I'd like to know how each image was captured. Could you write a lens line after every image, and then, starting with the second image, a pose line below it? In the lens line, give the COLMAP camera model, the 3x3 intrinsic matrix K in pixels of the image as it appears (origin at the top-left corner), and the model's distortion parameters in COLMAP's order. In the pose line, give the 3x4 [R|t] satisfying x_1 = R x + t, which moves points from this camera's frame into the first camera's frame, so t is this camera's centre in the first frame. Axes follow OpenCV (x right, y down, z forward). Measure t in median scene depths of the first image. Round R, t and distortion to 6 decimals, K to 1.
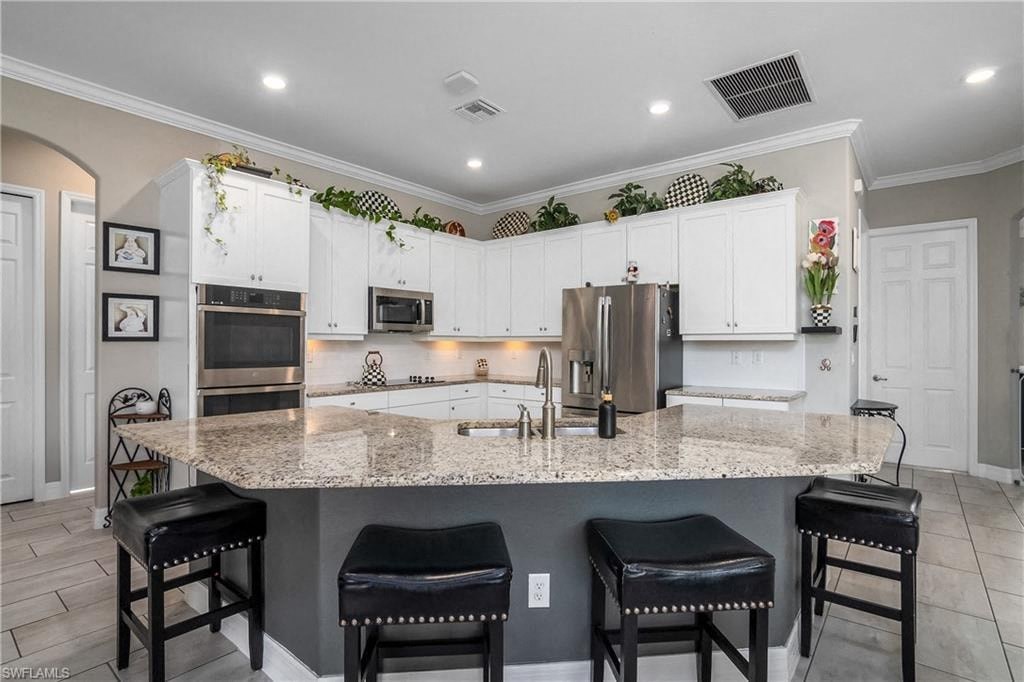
lens RADIAL K [[515.1, 0, 510.0], [0, 515.1, 345.8], [0, 0, 1]] dist [-0.023922, 0.005640]
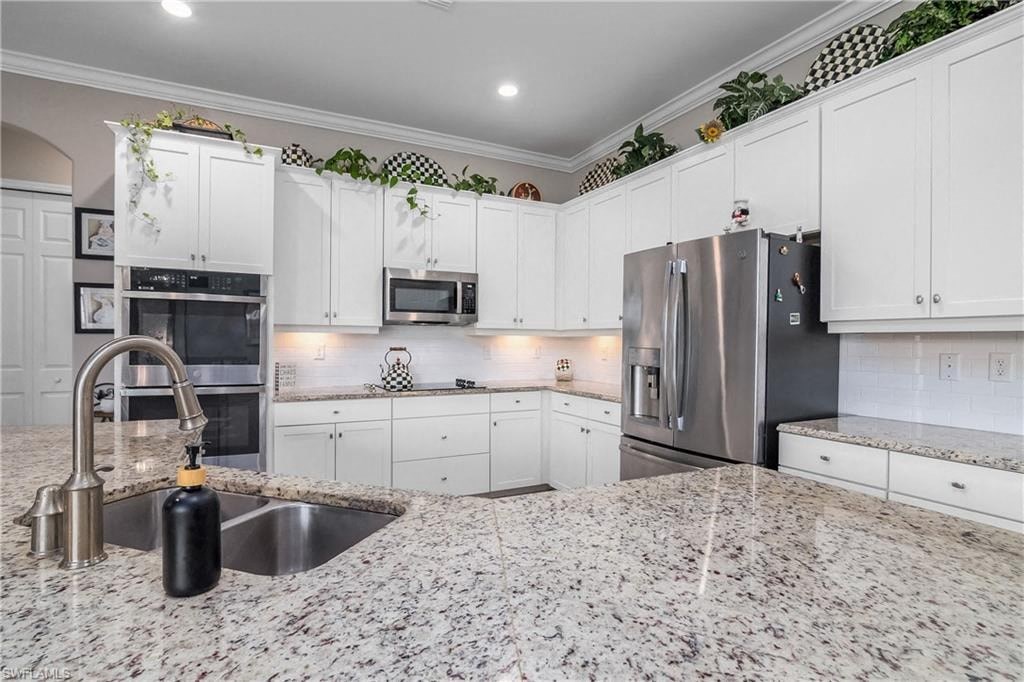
lens RADIAL K [[515.1, 0, 505.4], [0, 515.1, 349.6], [0, 0, 1]] dist [-0.023922, 0.005640]
pose [[0.909857, 0.011916, -0.414751, 0.241080], [-0.007061, 0.999887, 0.013239, 0.002057], [0.414862, -0.009117, 0.909839, 0.350098]]
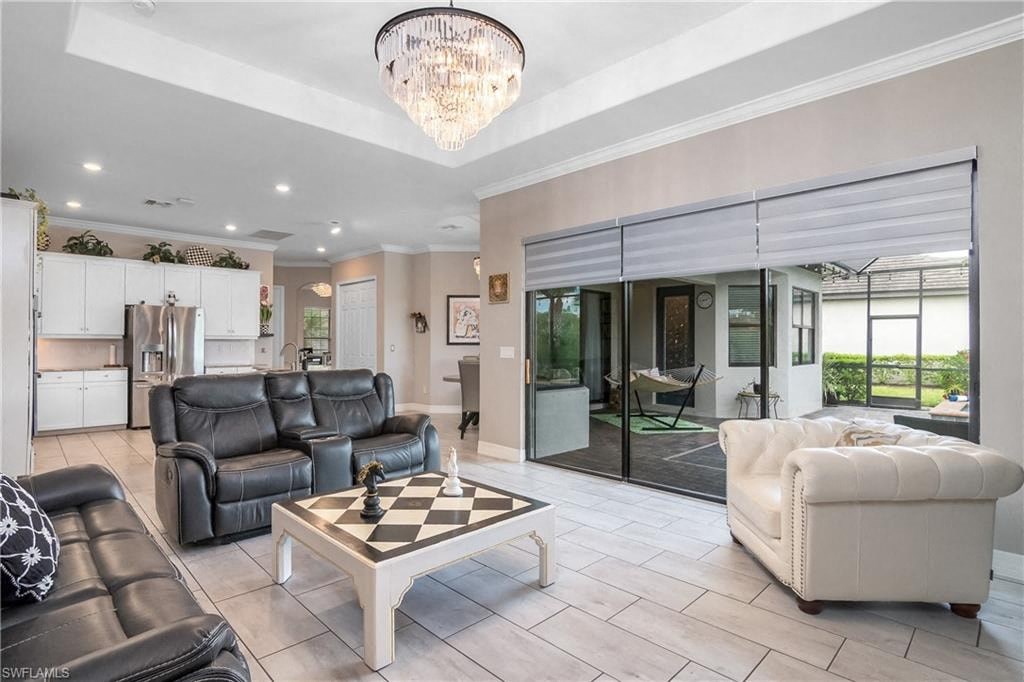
lens RADIAL K [[515.1, 0, 510.7], [0, 515.1, 338.9], [0, 0, 1]] dist [-0.023922, 0.005640]
pose [[0.108000, 0.001333, 0.994150, -1.304638], [-0.006950, 0.999976, -0.000586, -0.016757], [-0.994127, -0.006846, 0.108007, -0.280817]]
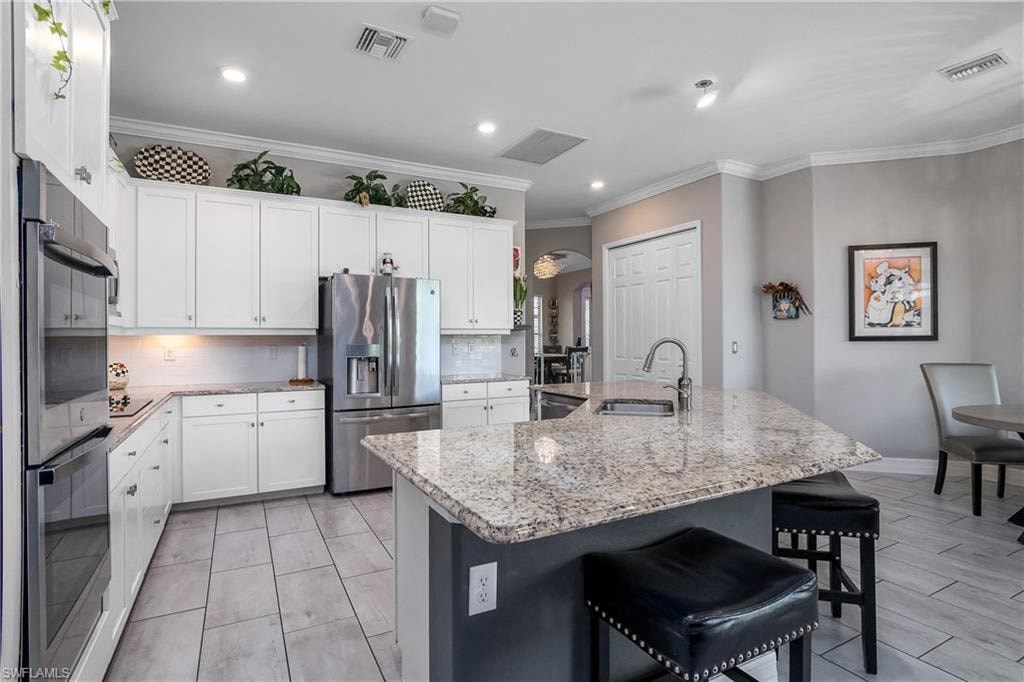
lens RADIAL K [[515.1, 0, 506.4], [0, 515.1, 335.0], [0, 0, 1]] dist [-0.023922, 0.005640]
pose [[0.388954, -0.000438, 0.921257, -0.578603], [0.004571, 0.999988, -0.001455, -0.006511], [-0.921246, 0.004777, 0.388951, 0.416355]]
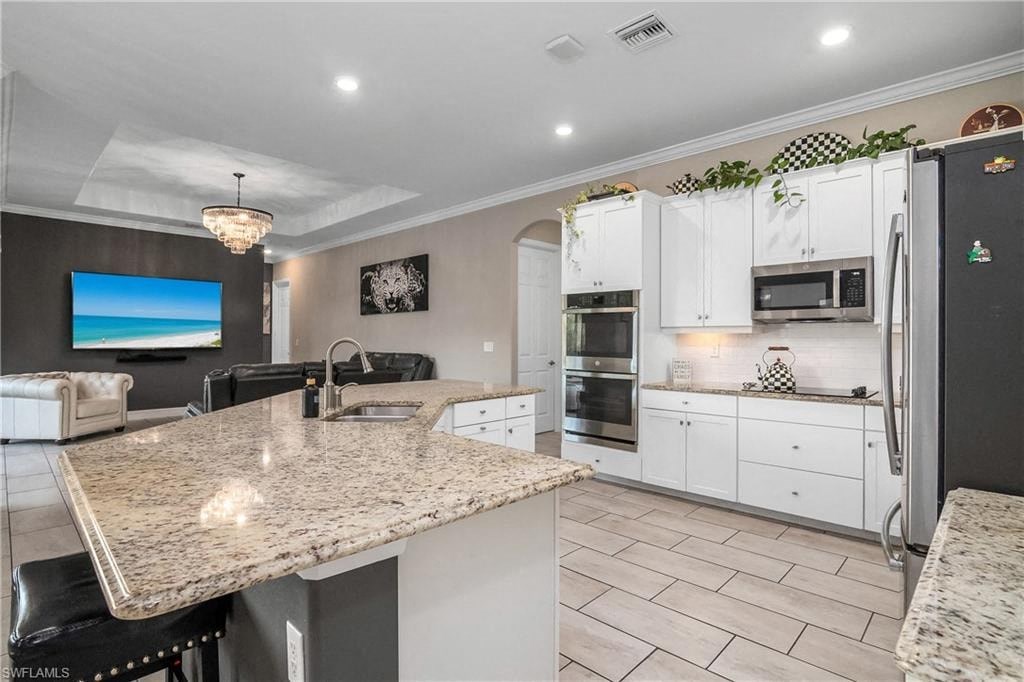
lens RADIAL K [[515.1, 0, 505.8], [0, 515.1, 334.7], [0, 0, 1]] dist [-0.023922, 0.005640]
pose [[-0.101936, -0.009768, -0.994743, 0.582114], [-0.004623, 0.999946, -0.009346, 0.001194], [0.994780, 0.003646, -0.101975, 0.708507]]
